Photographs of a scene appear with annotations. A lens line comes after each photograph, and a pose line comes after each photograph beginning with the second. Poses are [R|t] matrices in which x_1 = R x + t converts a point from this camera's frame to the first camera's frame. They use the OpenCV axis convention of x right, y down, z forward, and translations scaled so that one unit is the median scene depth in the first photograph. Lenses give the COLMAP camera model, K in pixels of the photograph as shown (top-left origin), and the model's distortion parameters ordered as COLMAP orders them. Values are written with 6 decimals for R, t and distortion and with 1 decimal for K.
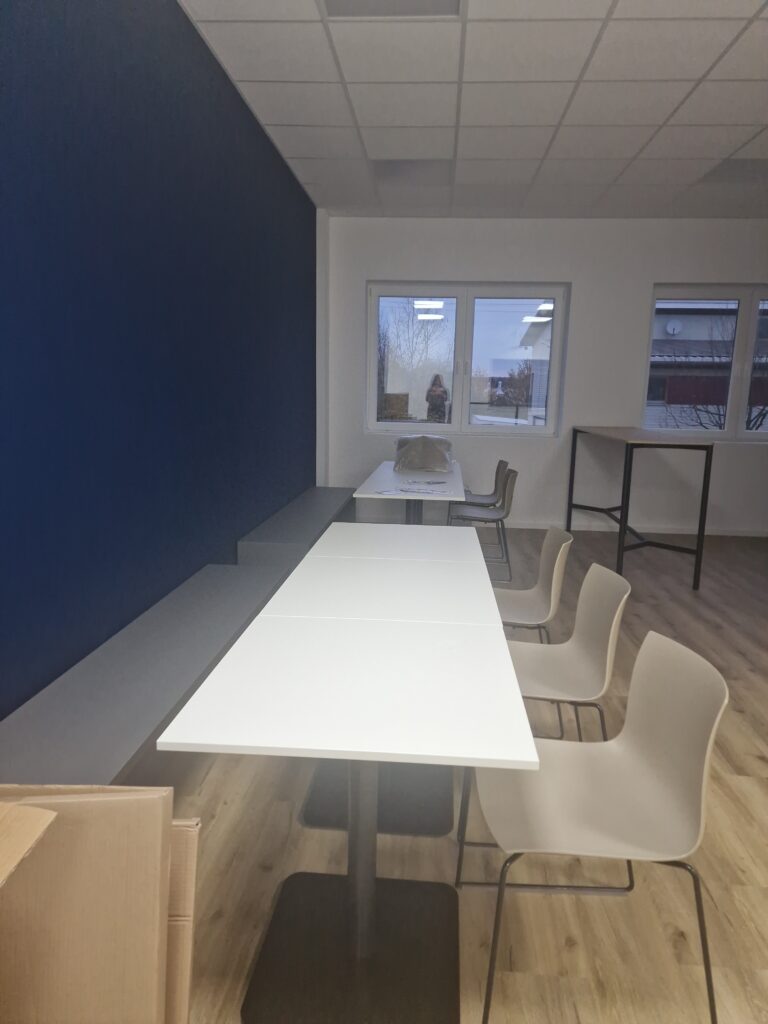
lens RADIAL K [[687.7, 0, 384.0], [0, 687.7, 512.0], [0, 0, 1]] dist [0.099222, -0.081335]
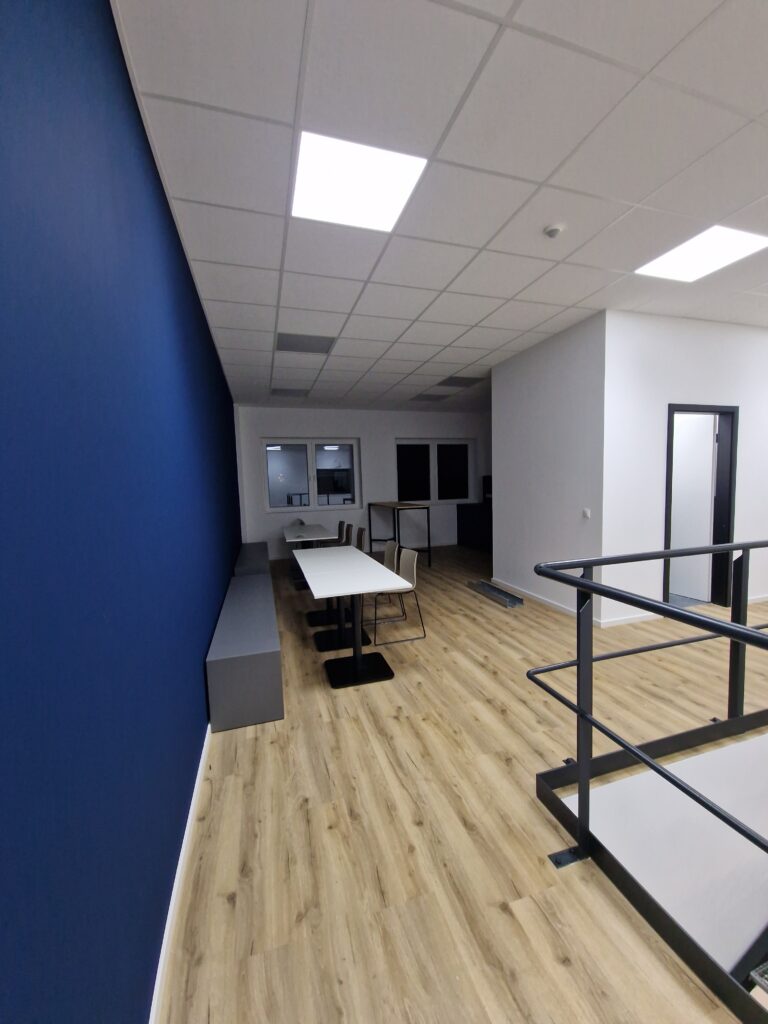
lens RADIAL K [[418.4, 0, 394.5], [0, 418.4, 516.1], [0, 0, 1]] dist [0.014170, -0.008972]
pose [[0.927992, -0.078804, 0.364171, -0.158592], [0.114061, 0.990539, -0.076310, 0.030861], [-0.354712, 0.112353, 0.928200, -0.277477]]
